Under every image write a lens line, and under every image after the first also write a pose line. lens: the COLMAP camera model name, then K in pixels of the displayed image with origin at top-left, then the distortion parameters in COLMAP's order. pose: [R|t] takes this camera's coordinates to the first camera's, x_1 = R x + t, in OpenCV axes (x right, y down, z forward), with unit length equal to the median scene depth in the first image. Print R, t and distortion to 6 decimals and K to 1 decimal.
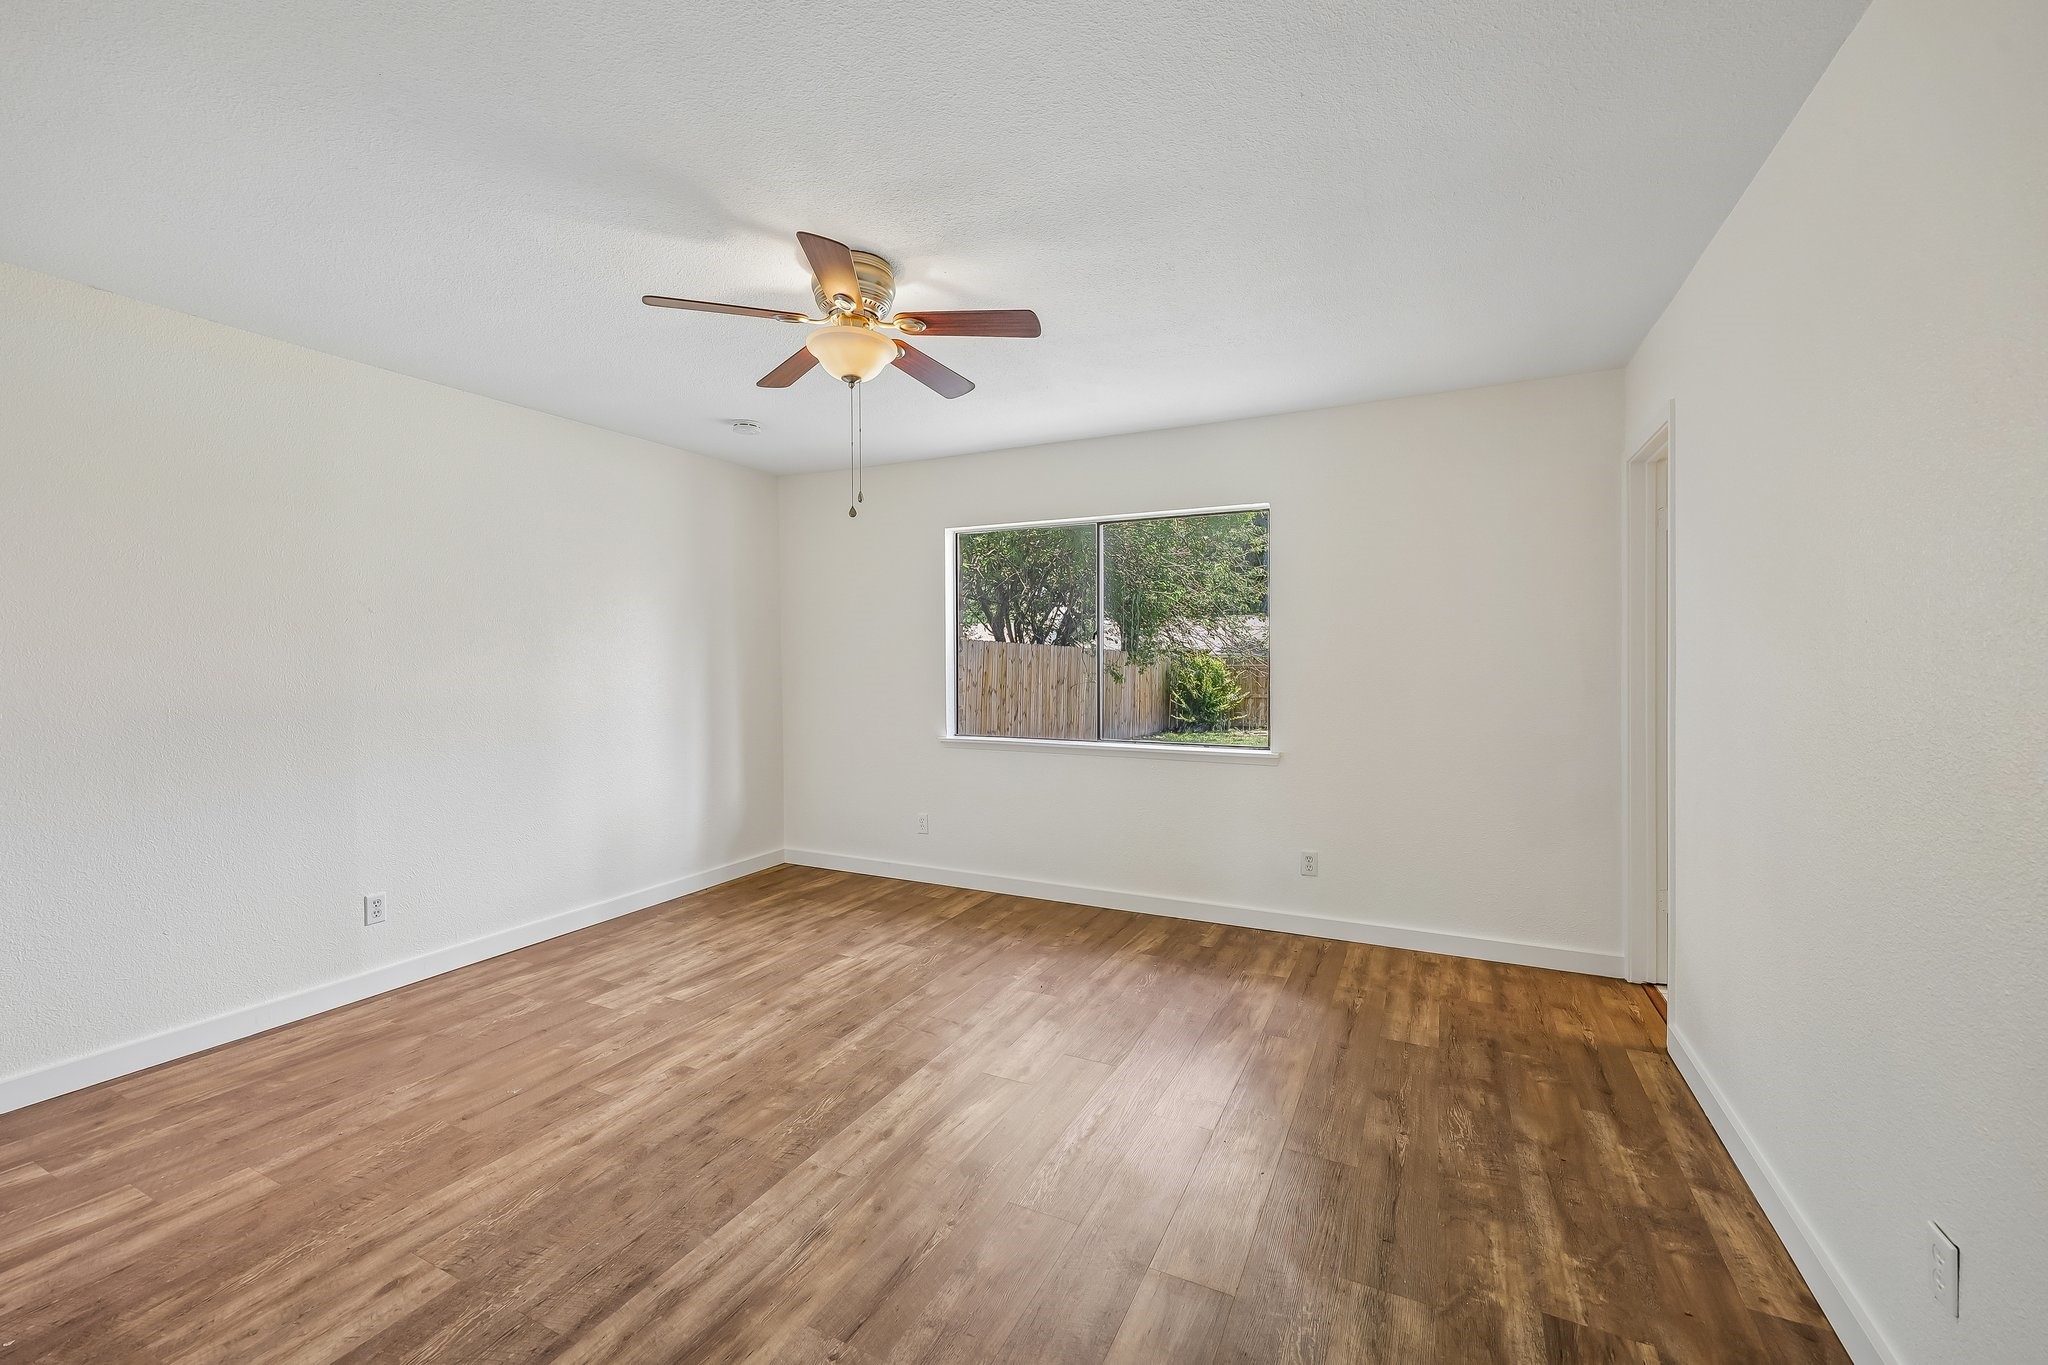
lens RADIAL K [[831.0, 0, 1026.3], [0, 831.0, 670.6], [0, 0, 1]] dist [0.000228, 0.000096]
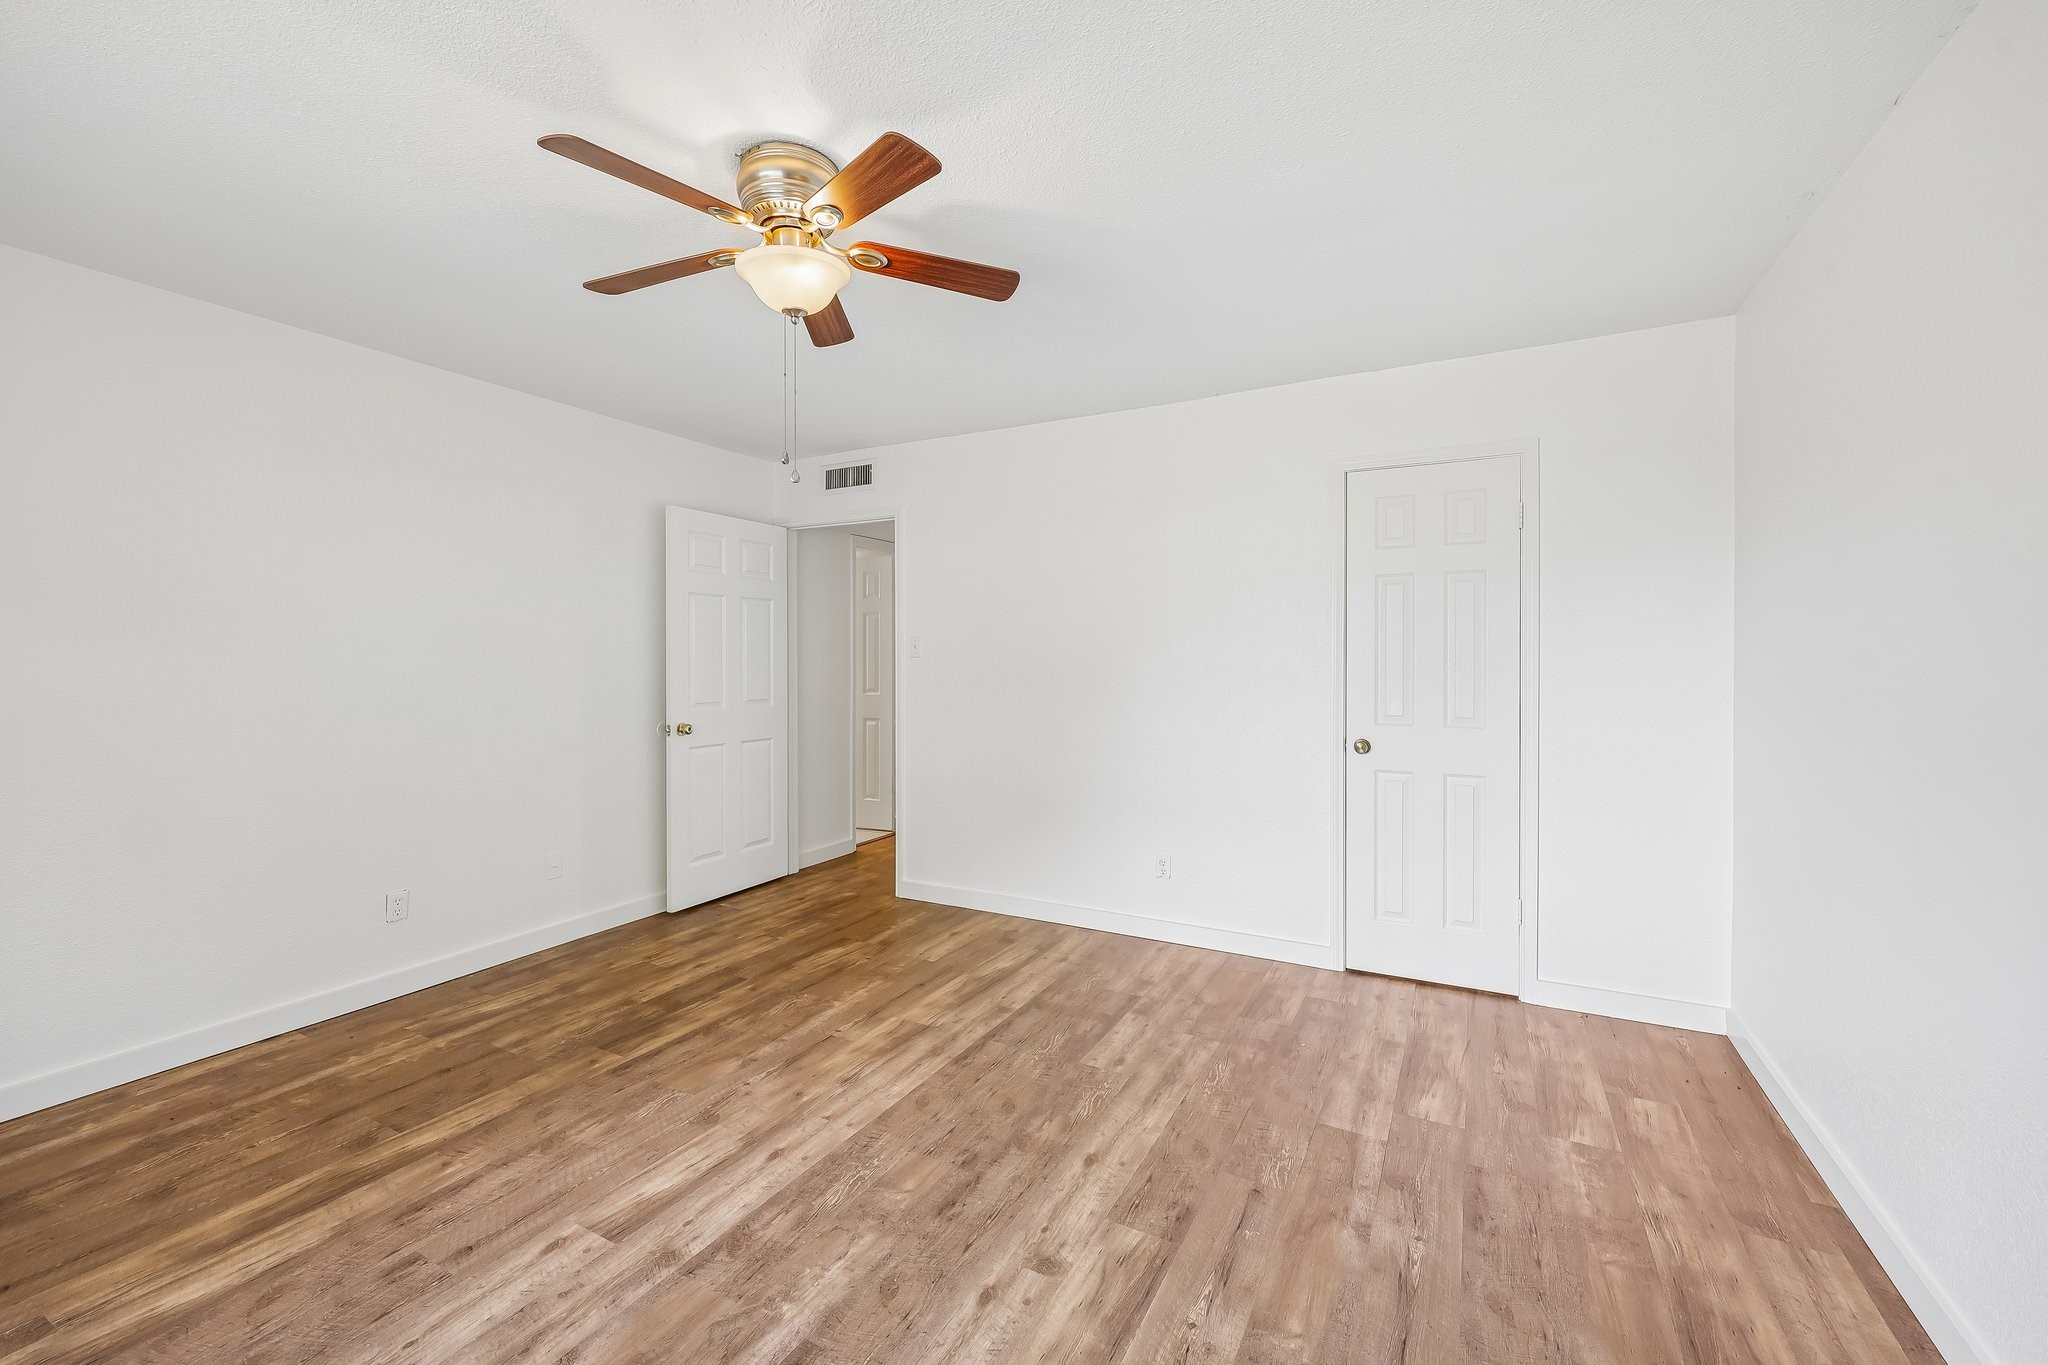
lens RADIAL K [[832.2, 0, 1027.0], [0, 832.2, 661.0], [0, 0, 1]] dist [-0.002148, 0.000134]
pose [[-0.999432, 0.005973, 0.033178, -0.425058], [0.006373, 0.999908, 0.011979, -0.016549], [-0.033104, 0.012184, -0.999378, 1.673376]]
